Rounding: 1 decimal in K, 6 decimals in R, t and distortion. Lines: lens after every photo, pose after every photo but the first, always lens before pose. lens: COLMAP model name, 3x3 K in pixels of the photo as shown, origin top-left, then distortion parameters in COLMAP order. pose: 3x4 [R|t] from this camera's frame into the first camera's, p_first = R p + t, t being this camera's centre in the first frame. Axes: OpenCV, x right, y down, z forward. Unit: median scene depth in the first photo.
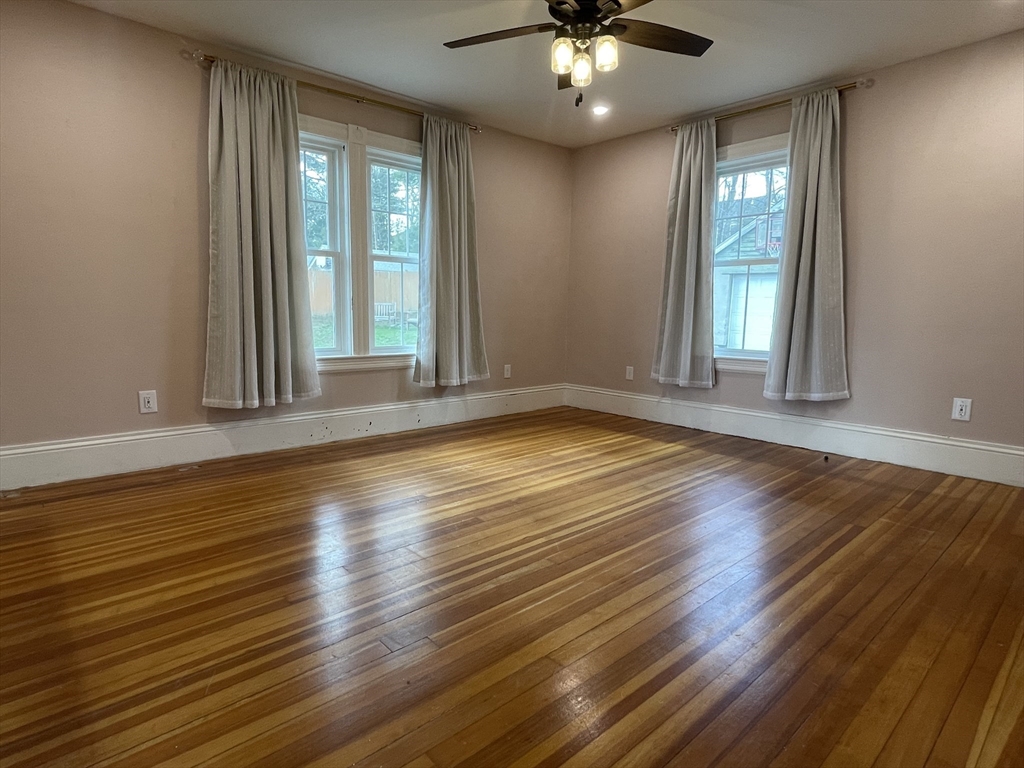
lens RADIAL K [[559.5, 0, 516.8], [0, 559.5, 385.2], [0, 0, 1]] dist [-0.002107, -0.001295]
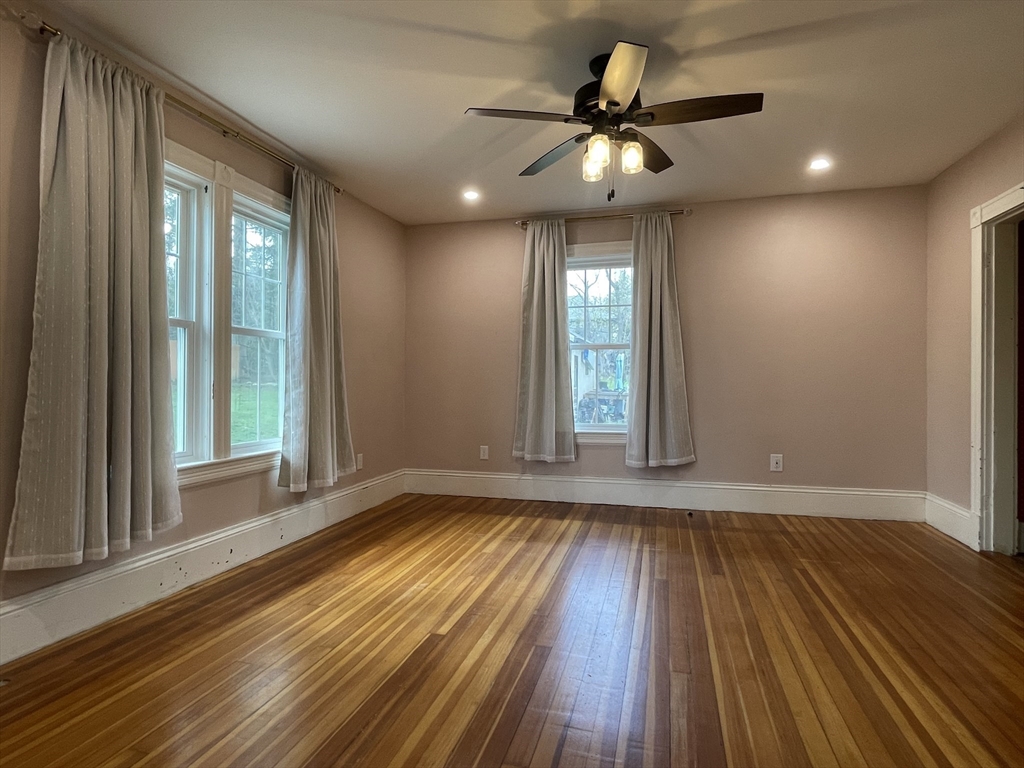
lens RADIAL K [[558.0, 0, 512.0], [0, 558.0, 384.0], [0, 0, 1]] dist [-0.003080, -0.000402]
pose [[0.844661, -0.013910, 0.535121, -0.362312], [0.081562, 0.991335, -0.102973, -0.046794], [-0.529052, 0.130623, 0.838476, 0.172536]]
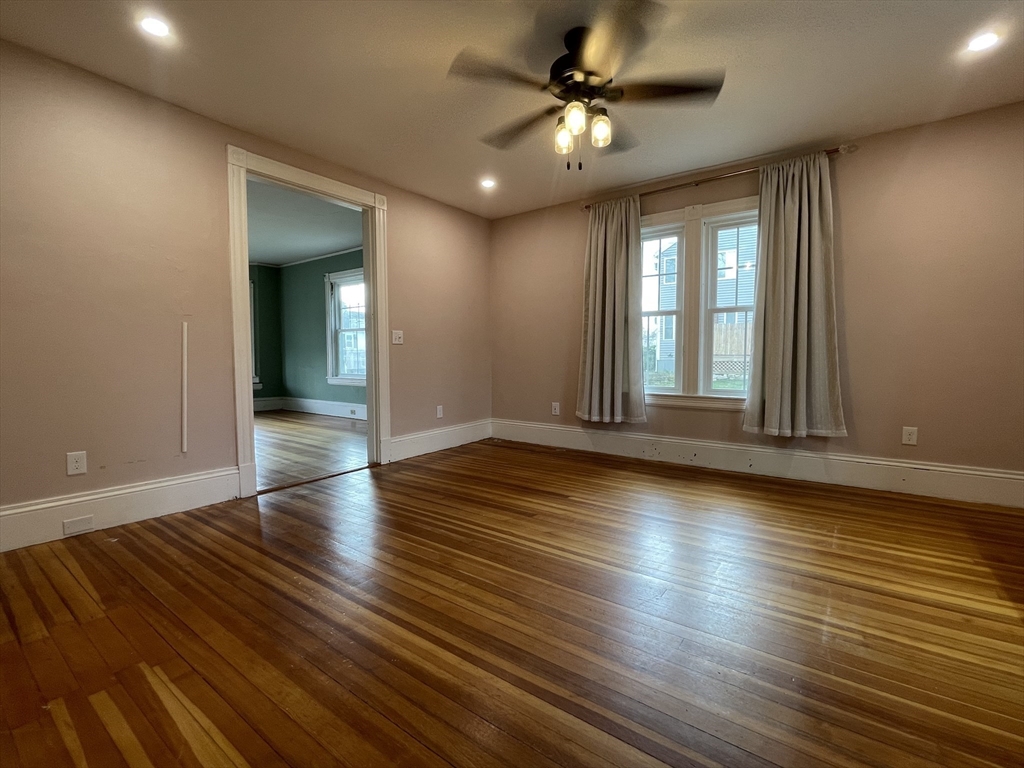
lens RADIAL K [[461.0, 0, 512.0], [0, 461.0, 384.0], [0, 0, 1]] dist [-0.000472, 0.000031]
pose [[0.199658, 0.043869, -0.978883, 0.622295], [-0.126816, 0.991752, 0.018580, -0.048579], [0.971625, 0.120428, 0.203575, 0.455636]]
